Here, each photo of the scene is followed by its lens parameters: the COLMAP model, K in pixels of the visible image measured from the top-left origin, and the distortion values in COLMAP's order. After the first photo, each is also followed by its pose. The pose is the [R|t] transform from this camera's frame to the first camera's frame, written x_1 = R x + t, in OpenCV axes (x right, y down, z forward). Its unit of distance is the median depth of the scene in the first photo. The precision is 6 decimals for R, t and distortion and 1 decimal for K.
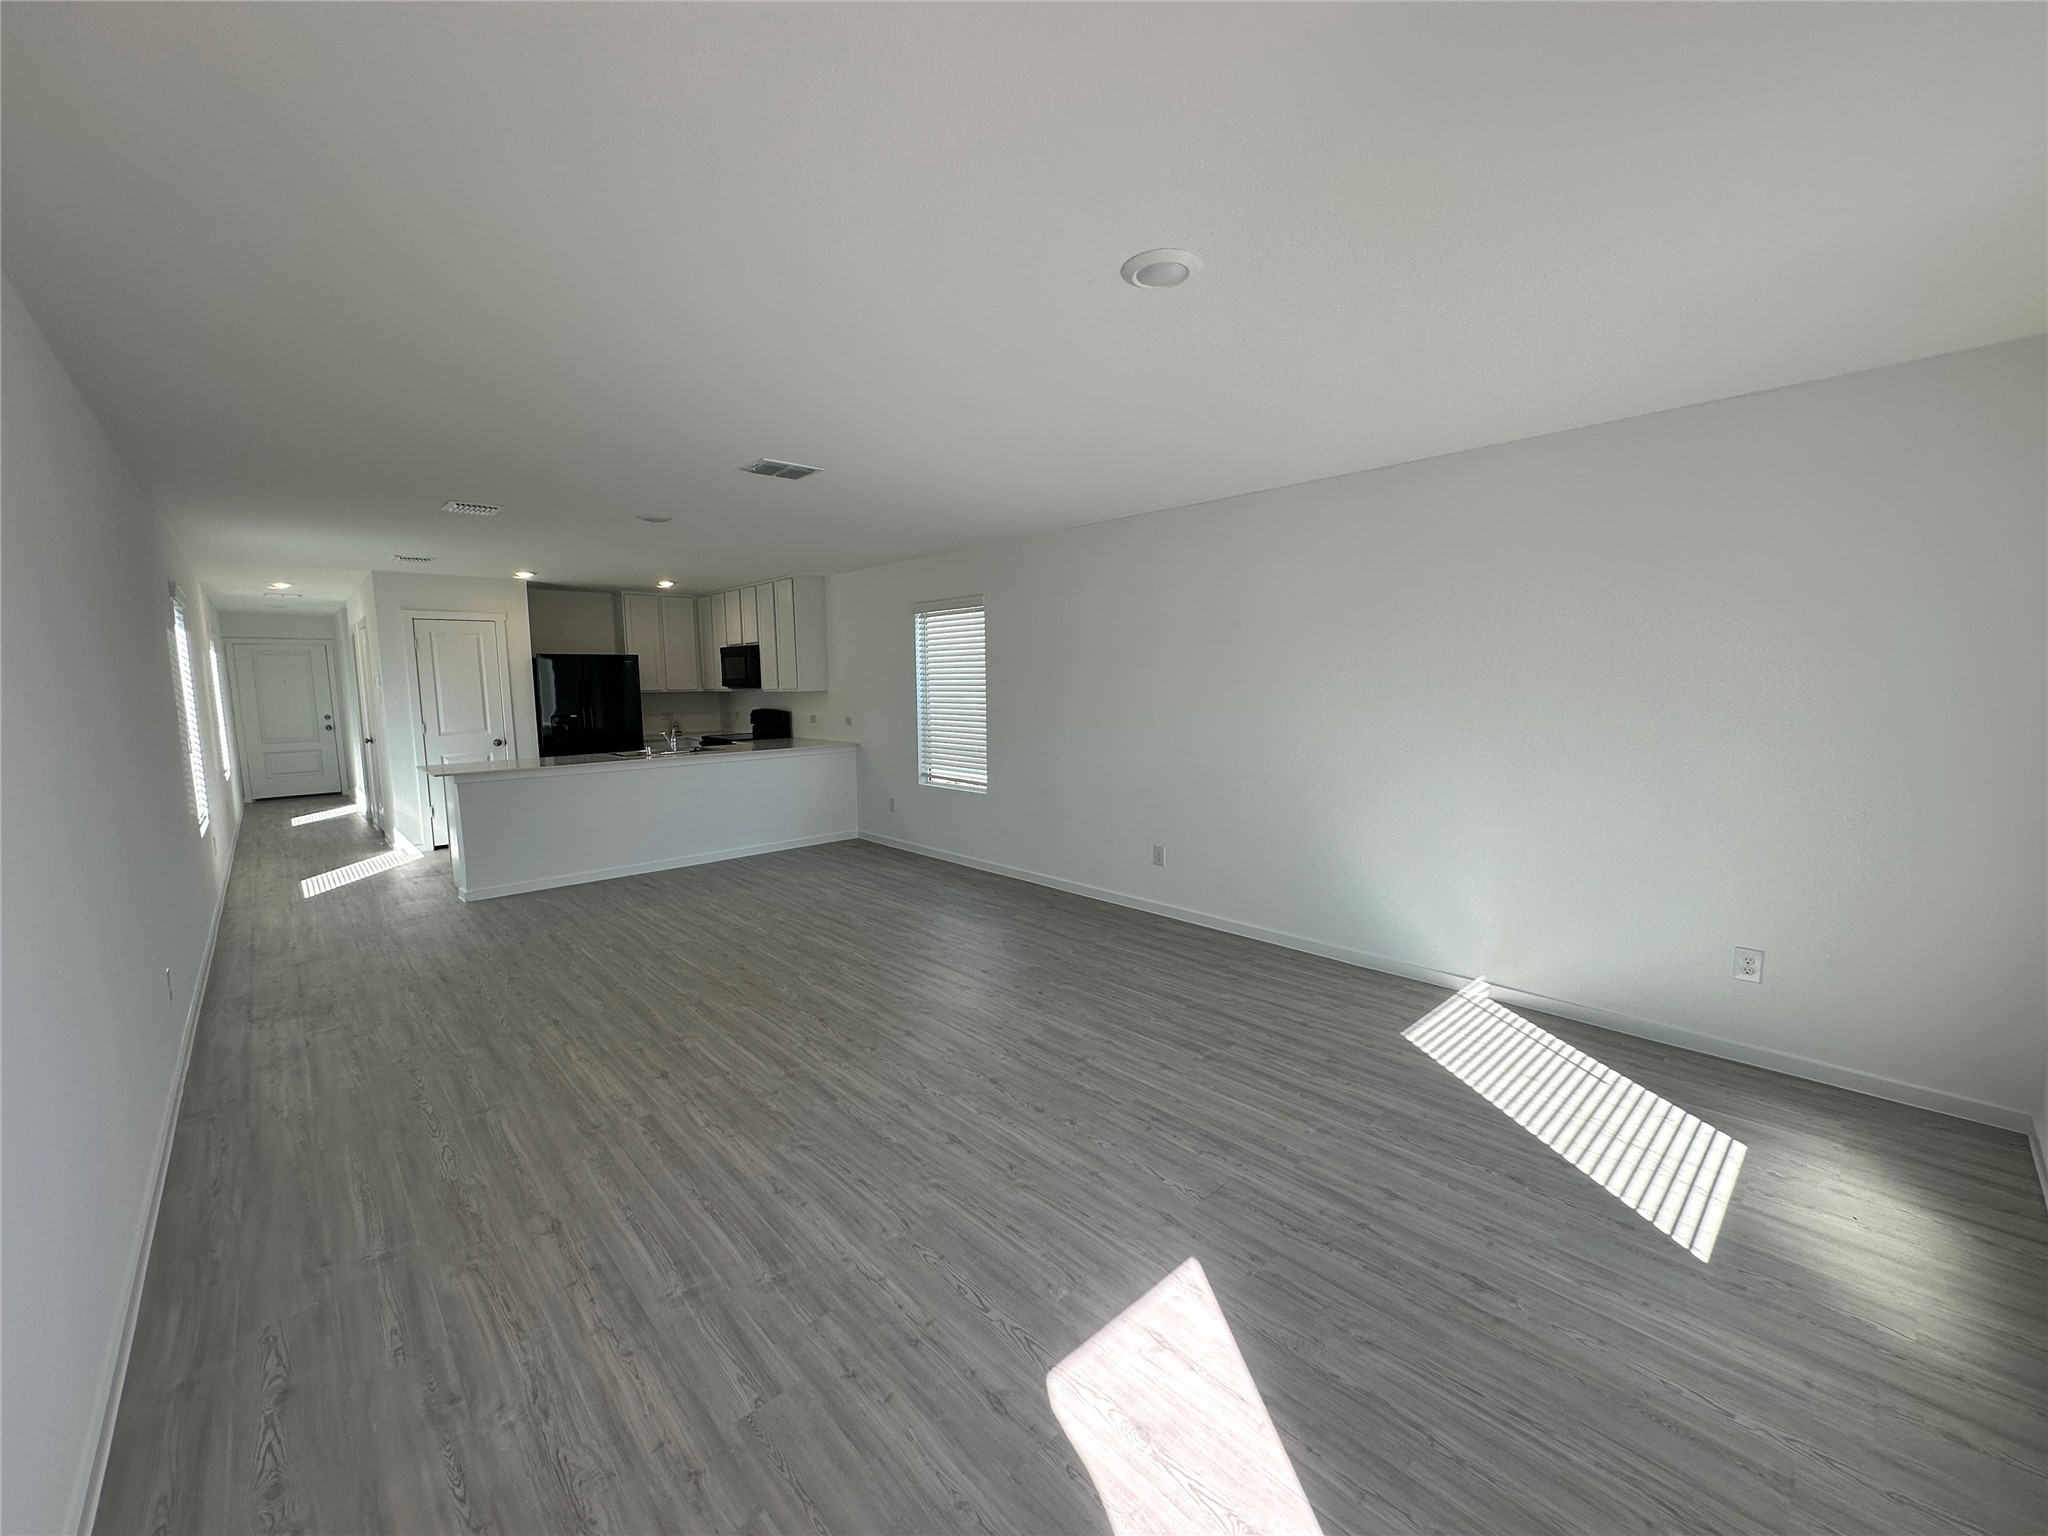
lens RADIAL K [[819.9, 0, 1024.0], [0, 819.9, 768.0], [0, 0, 1]] dist [-0.001788, -0.000049]
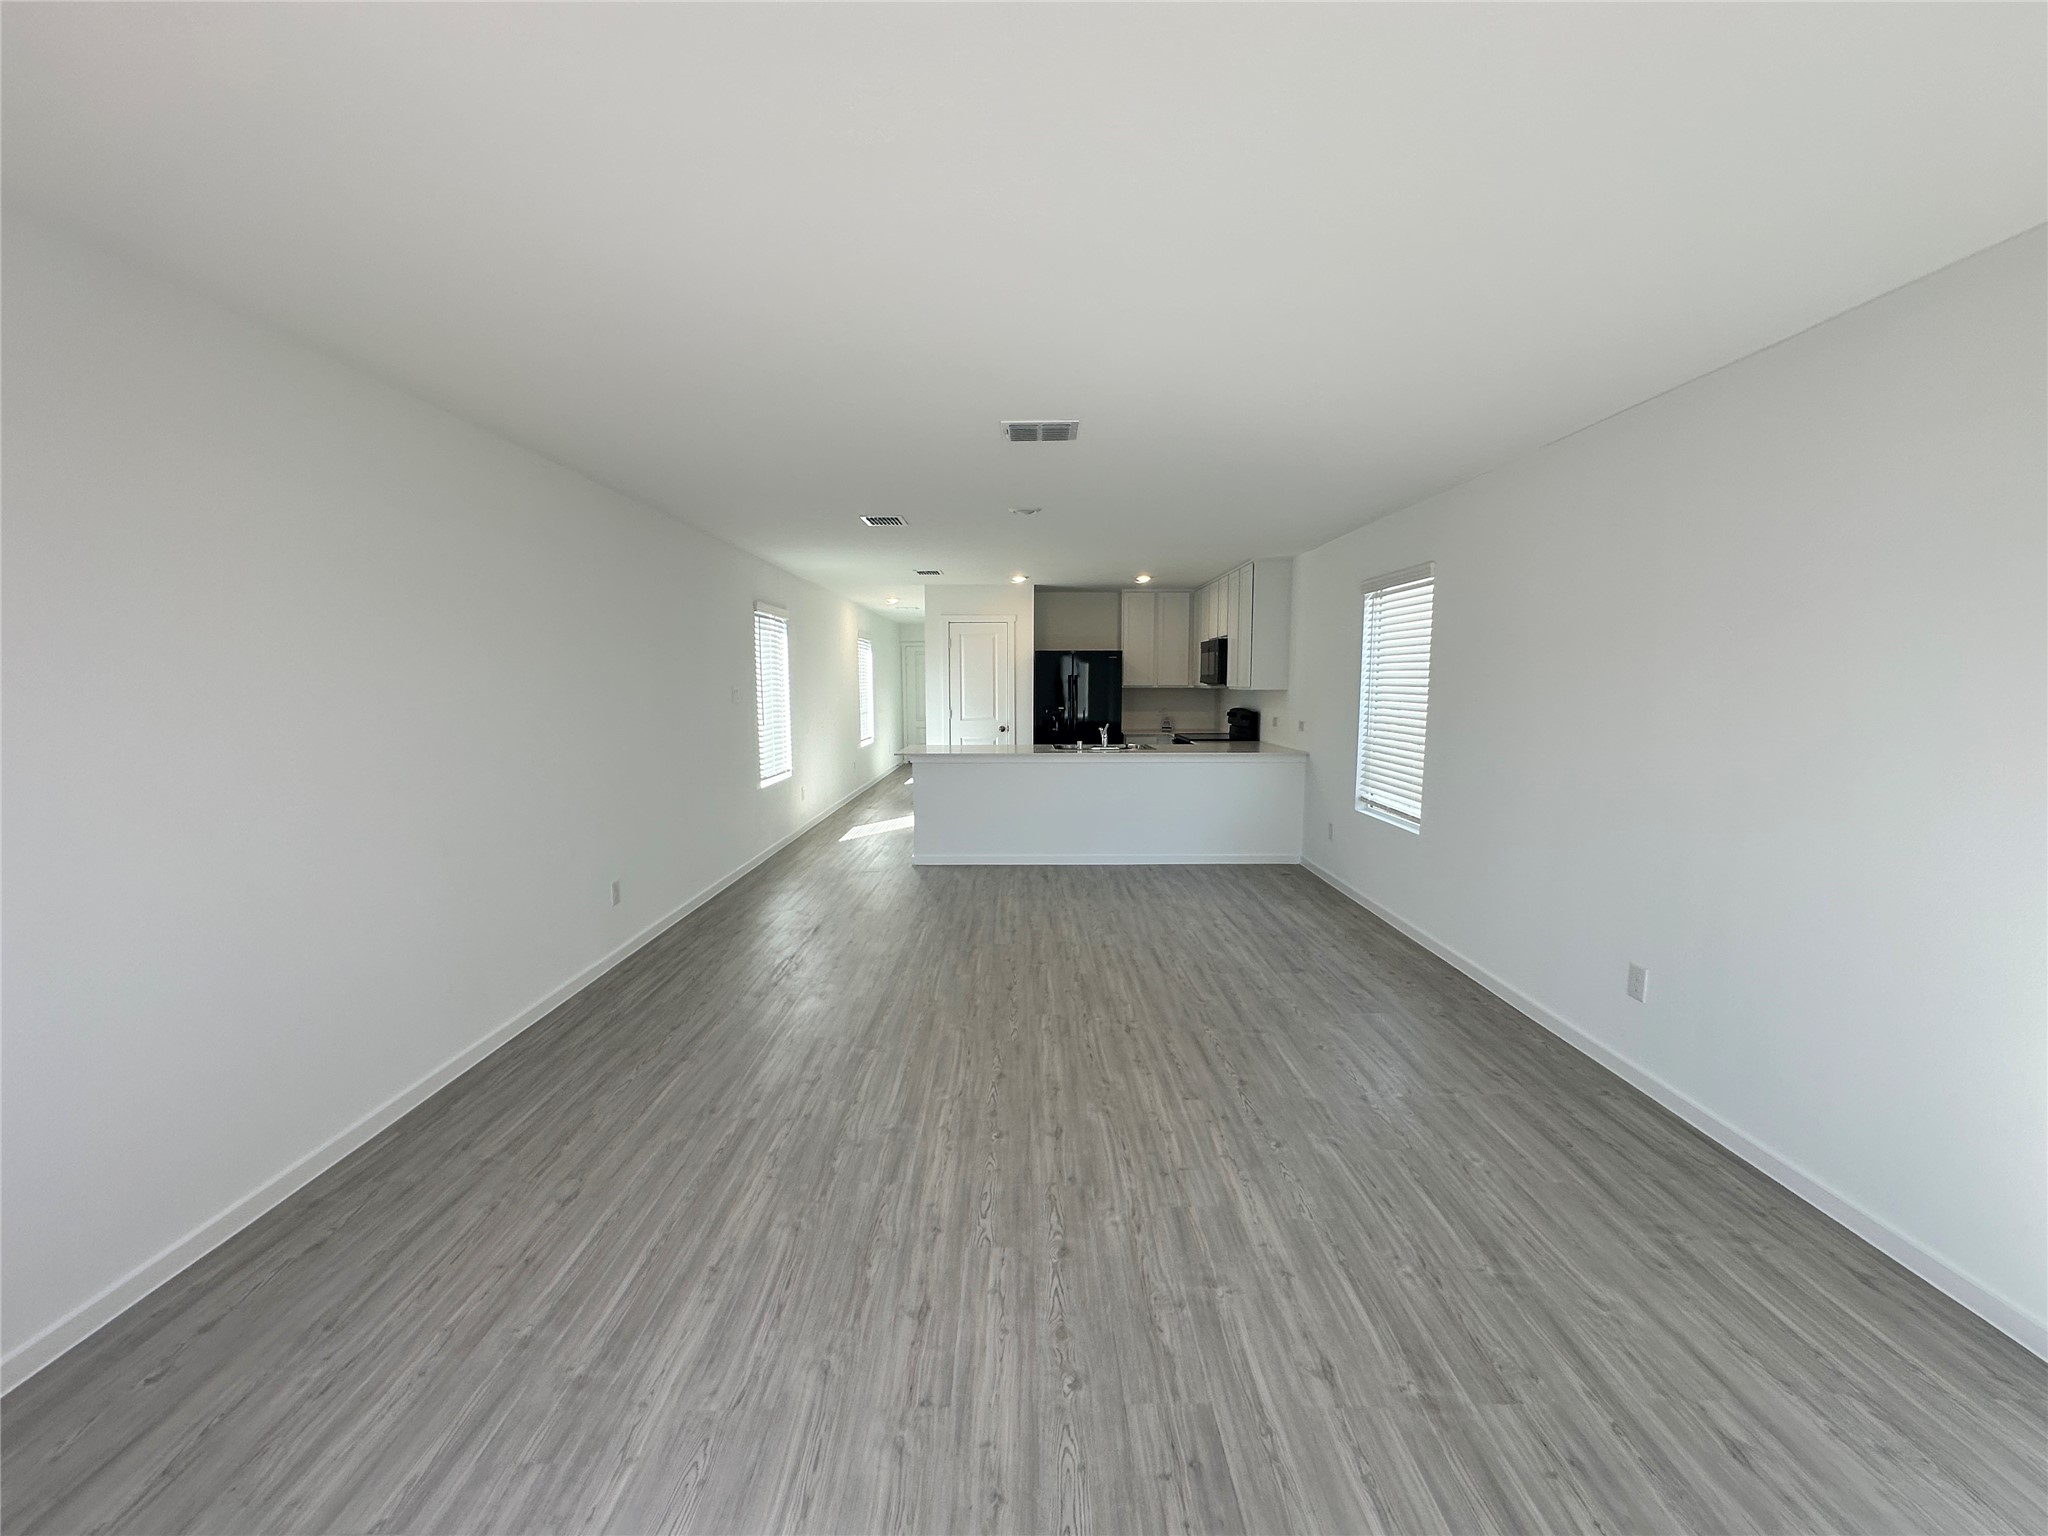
lens RADIAL K [[819.9, 0, 1024.0], [0, 819.9, 768.0], [0, 0, 1]] dist [-0.001788, -0.000049]
pose [[0.732703, 0.084289, -0.675308, 0.268883], [-0.081909, 0.996009, 0.035447, -0.035642], [0.675601, 0.029341, 0.736683, 0.325540]]
